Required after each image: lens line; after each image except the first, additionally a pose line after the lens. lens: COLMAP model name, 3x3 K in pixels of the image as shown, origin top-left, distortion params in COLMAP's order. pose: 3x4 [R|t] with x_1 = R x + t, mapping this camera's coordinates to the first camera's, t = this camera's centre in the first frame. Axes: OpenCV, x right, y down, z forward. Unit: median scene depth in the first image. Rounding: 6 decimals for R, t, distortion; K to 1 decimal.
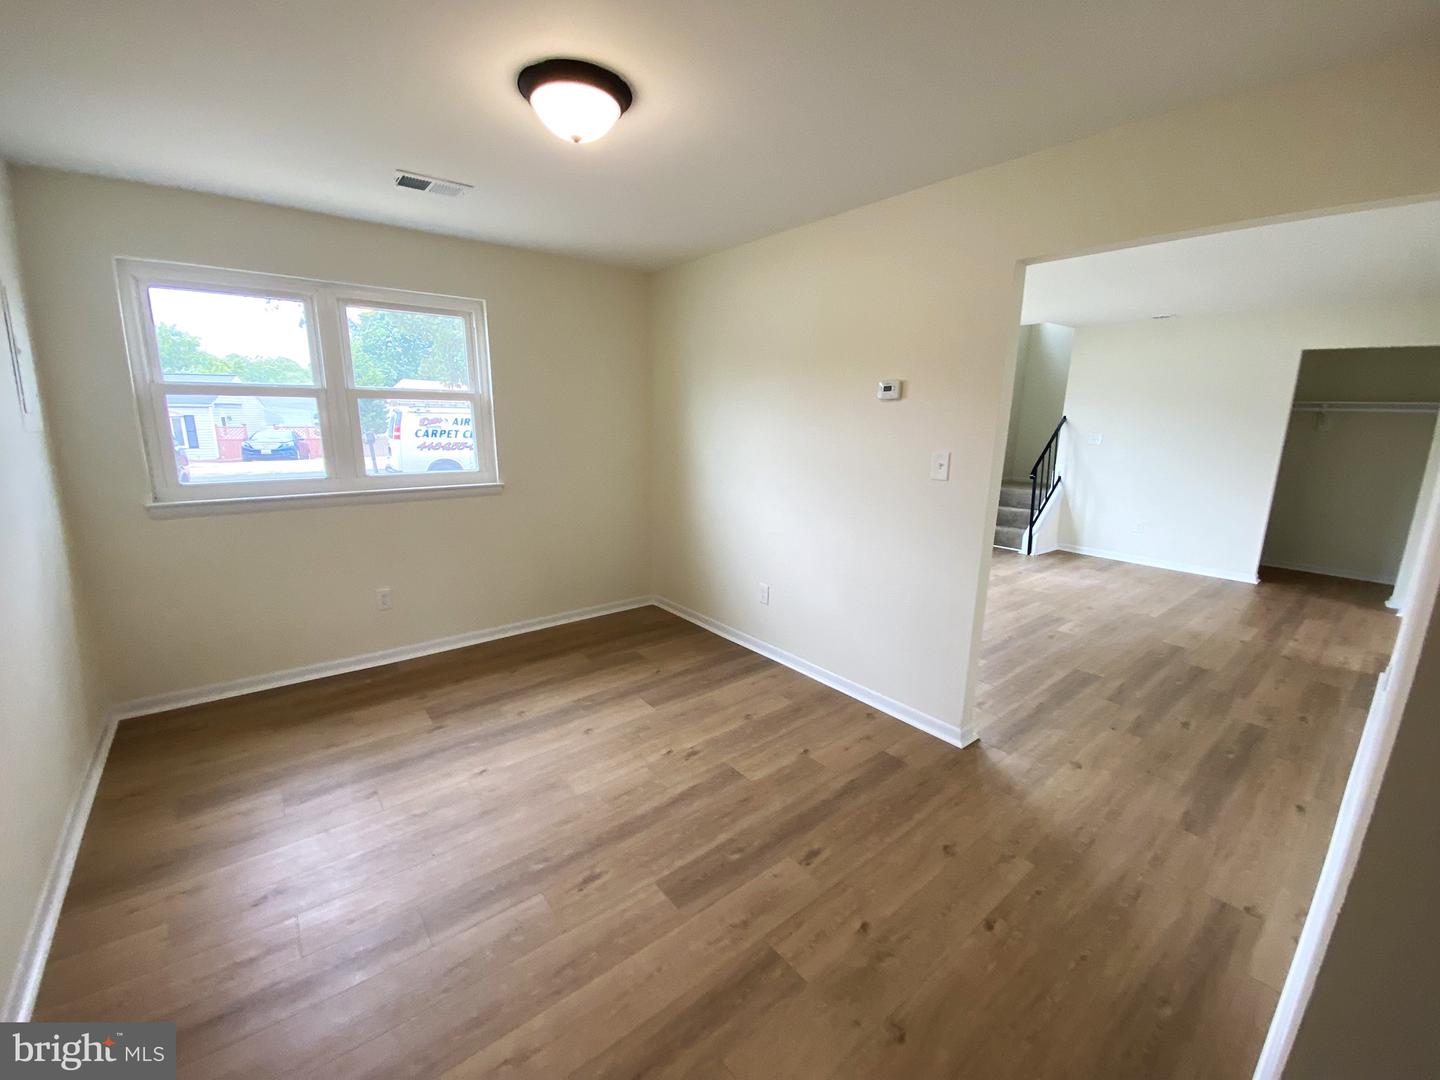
lens RADIAL K [[583.1, 0, 720.0], [0, 583.1, 540.0], [0, 0, 1]] dist [-0.001004, -0.011957]
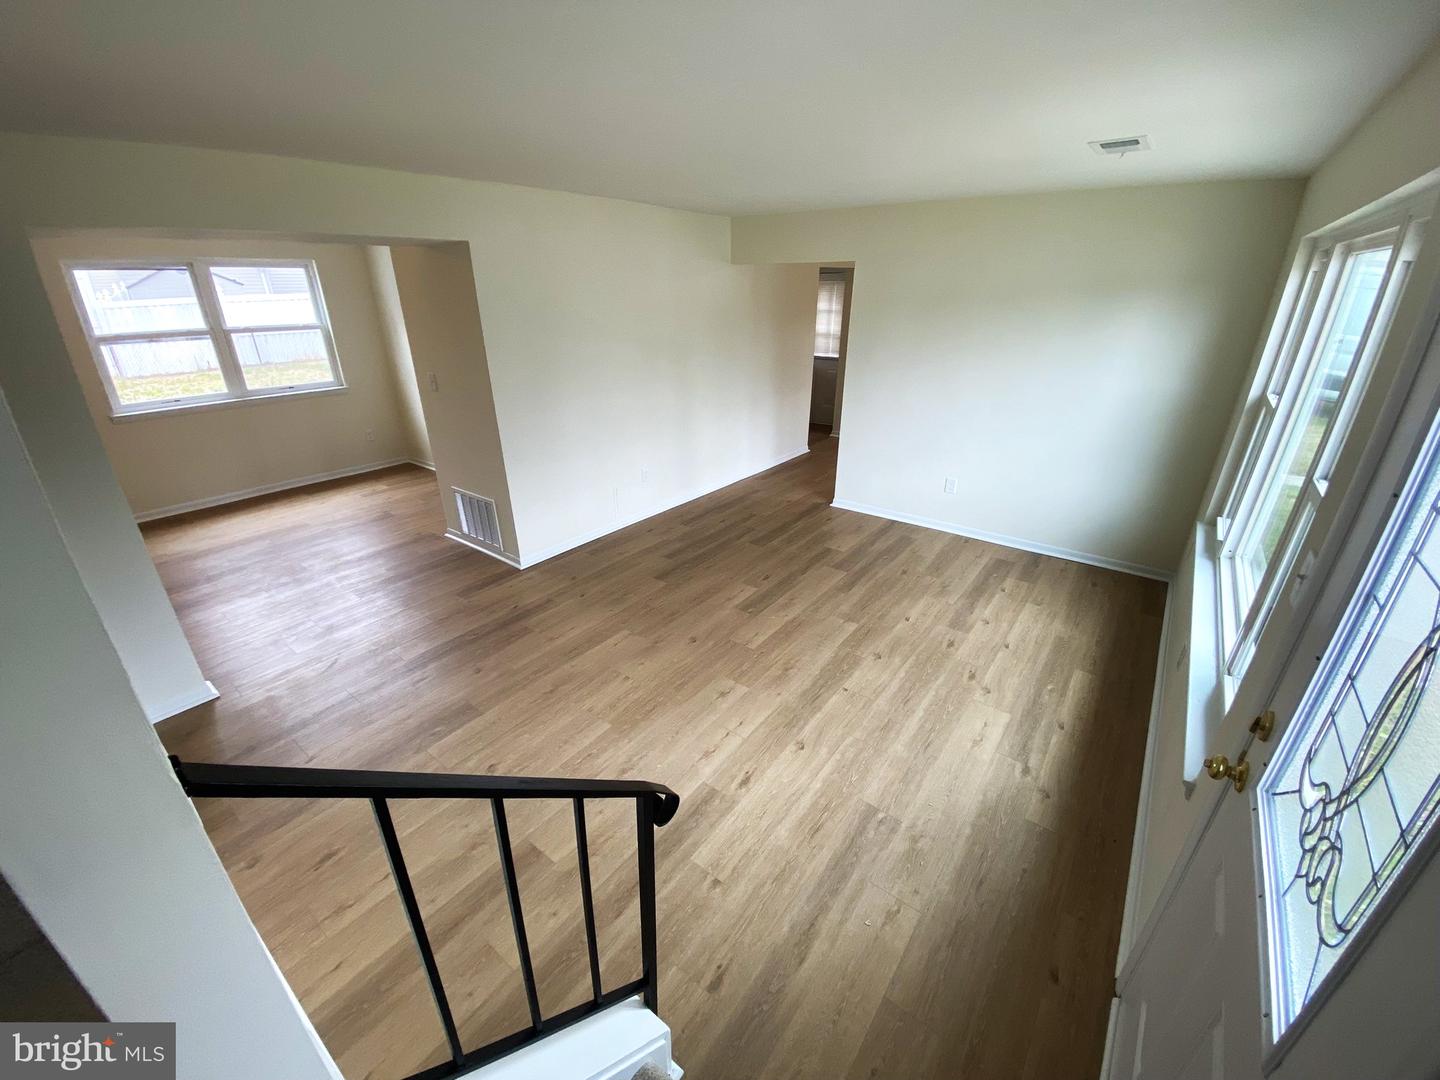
lens RADIAL K [[578.2, 0, 713.8], [0, 578.2, 538.3], [0, 0, 1]] dist [0.020772, -0.020175]
pose [[-0.972347, 0.085739, -0.217231, 1.282340], [-0.056273, 0.816748, 0.574244, -0.704364], [0.226658, 0.570589, -0.789338, 2.560626]]
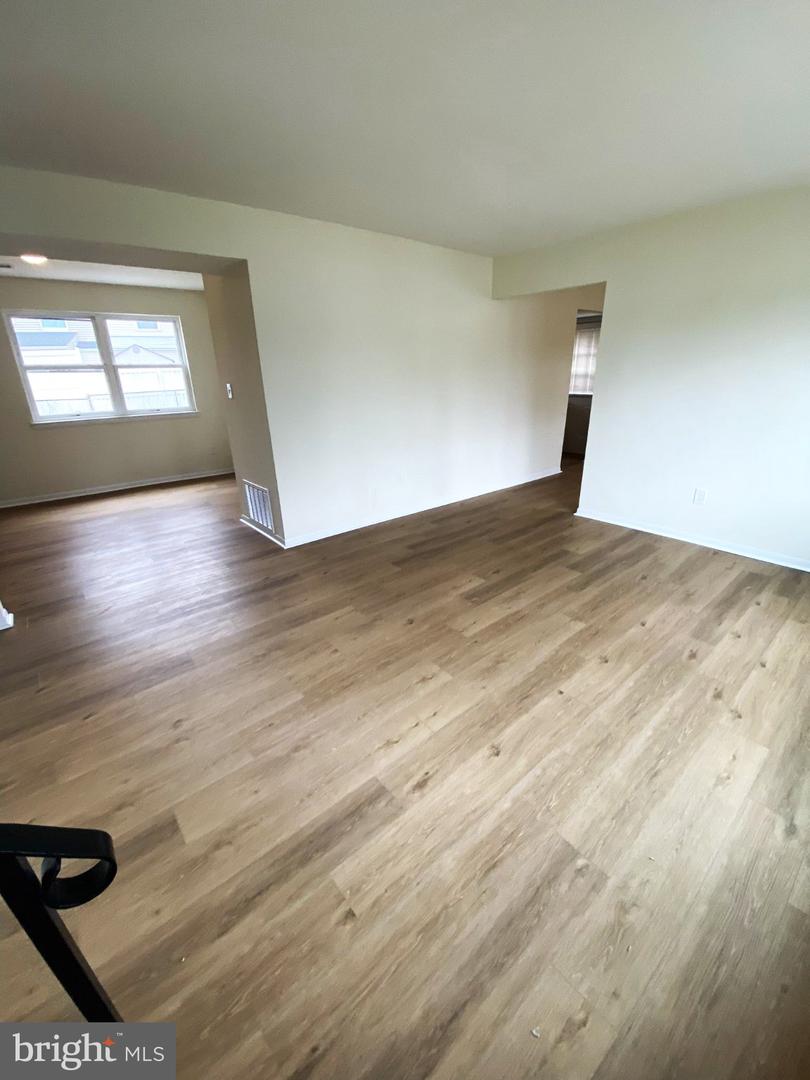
lens RADIAL K [[435.6, 0, 402.4], [0, 435.6, 535.8], [0, 0, 1]] dist [0.003850, -0.012998]
pose [[-0.999780, 0.016175, -0.013334, 1.100048], [0.006340, 0.839616, 0.543144, -0.480851], [0.019981, 0.542940, -0.839534, 2.386471]]
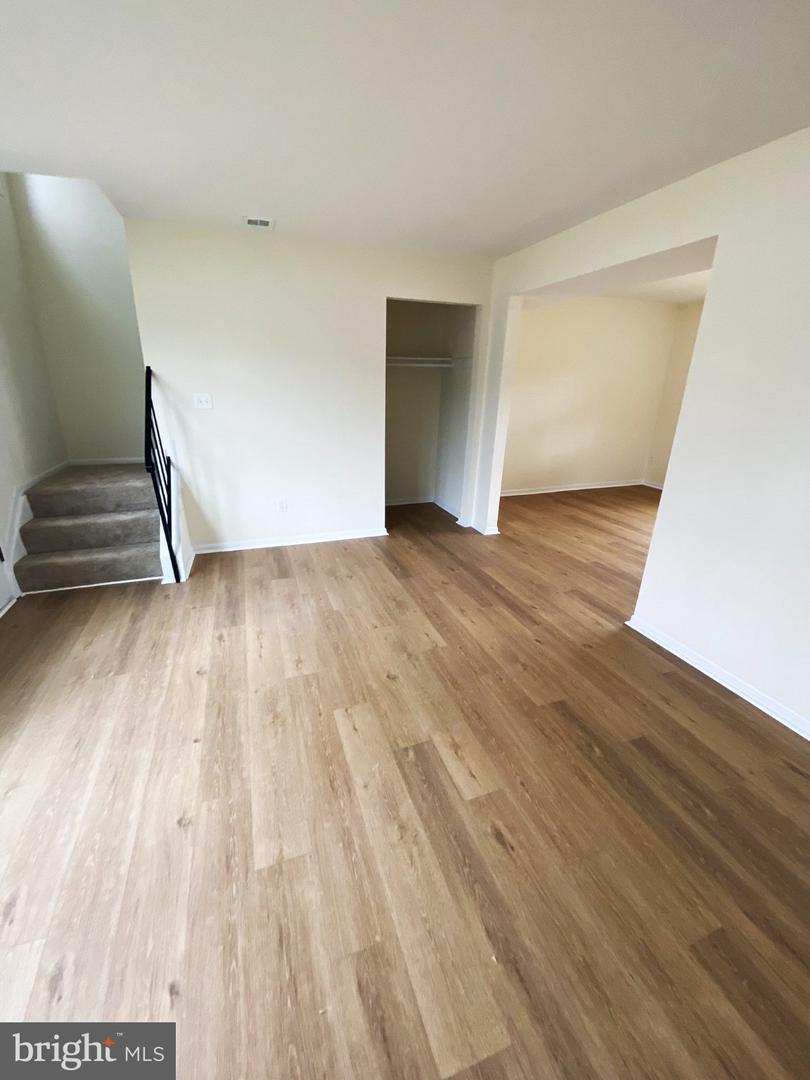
lens RADIAL K [[435.6, 0, 402.4], [0, 435.6, 535.8], [0, 0, 1]] dist [0.003850, -0.012998]
pose [[0.326452, -0.330611, 0.885509, 0.435548], [0.183252, 0.941197, 0.283844, -0.288087], [-0.927280, 0.069610, 0.367840, 1.344992]]
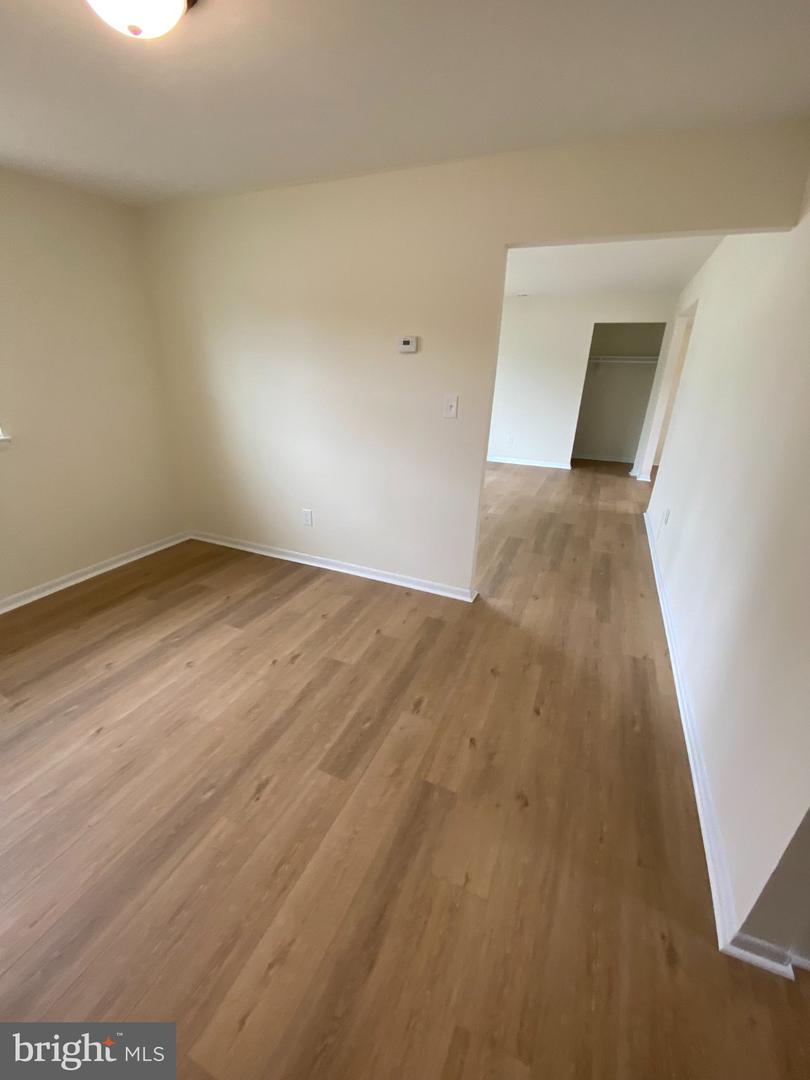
lens RADIAL K [[435.6, 0, 402.4], [0, 435.6, 535.8], [0, 0, 1]] dist [0.003850, -0.012998]
pose [[0.890380, -0.159753, 0.426266, -0.178158], [0.086040, 0.978580, 0.187025, -0.029402], [-0.447014, -0.129847, 0.885053, 0.117829]]
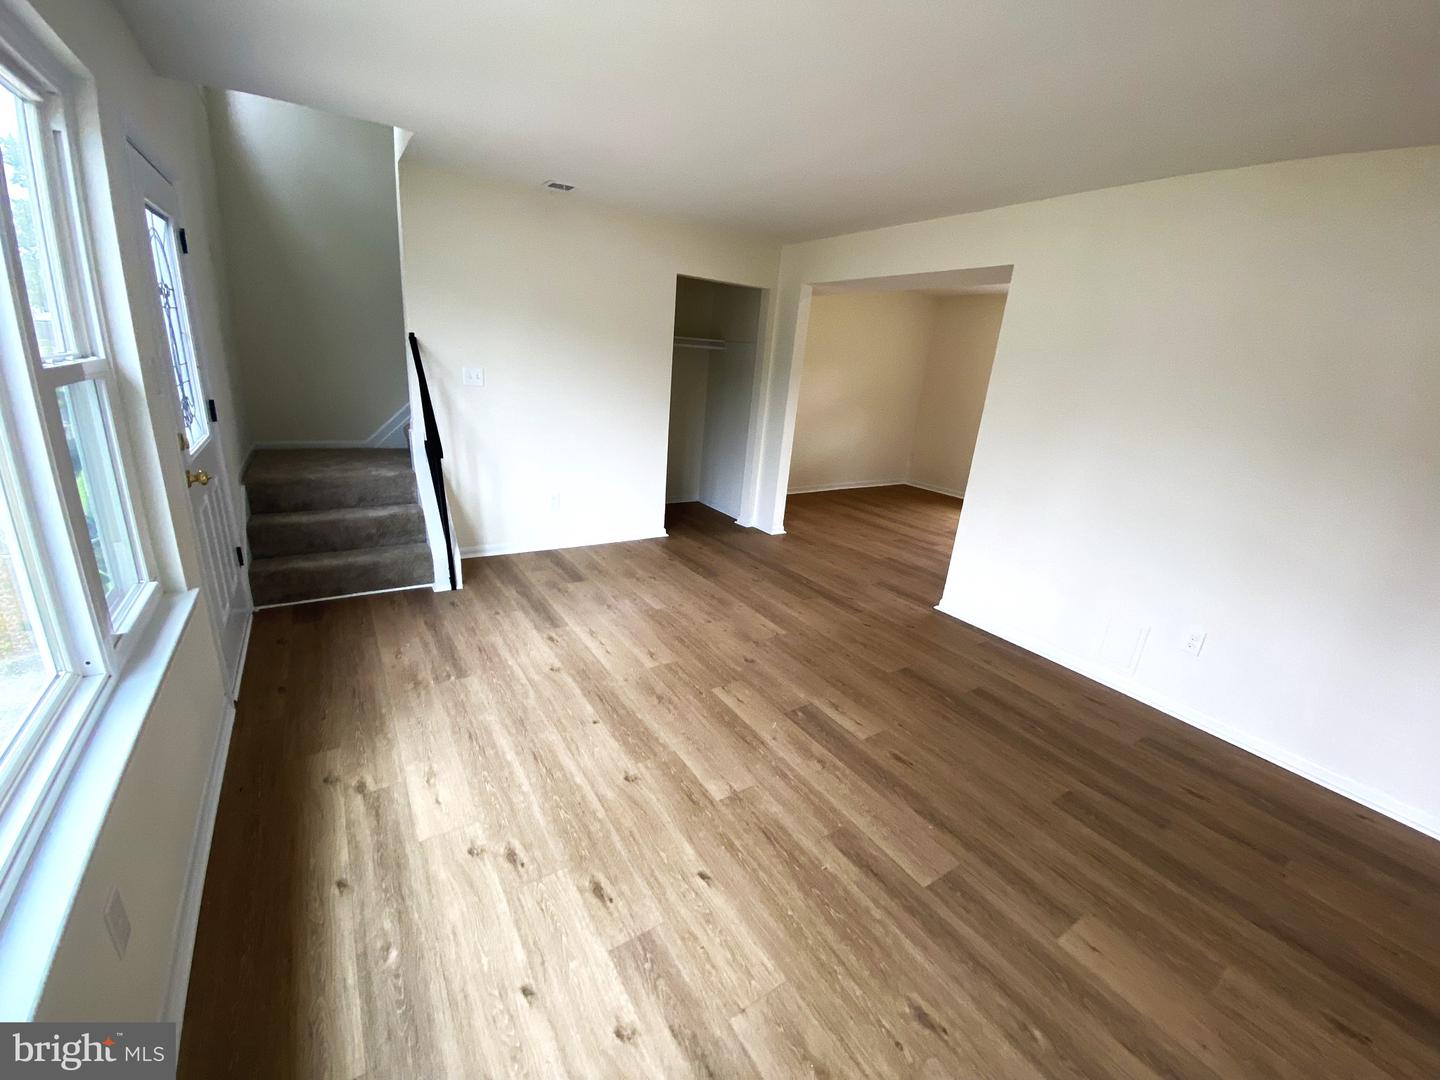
lens RADIAL K [[578.2, 0, 713.8], [0, 578.2, 538.3], [0, 0, 1]] dist [0.020772, -0.020175]
pose [[0.099787, -0.304546, 0.947256, 0.075348], [0.131993, 0.947646, 0.290767, -0.363879], [-0.986215, 0.096017, 0.134761, 1.583281]]
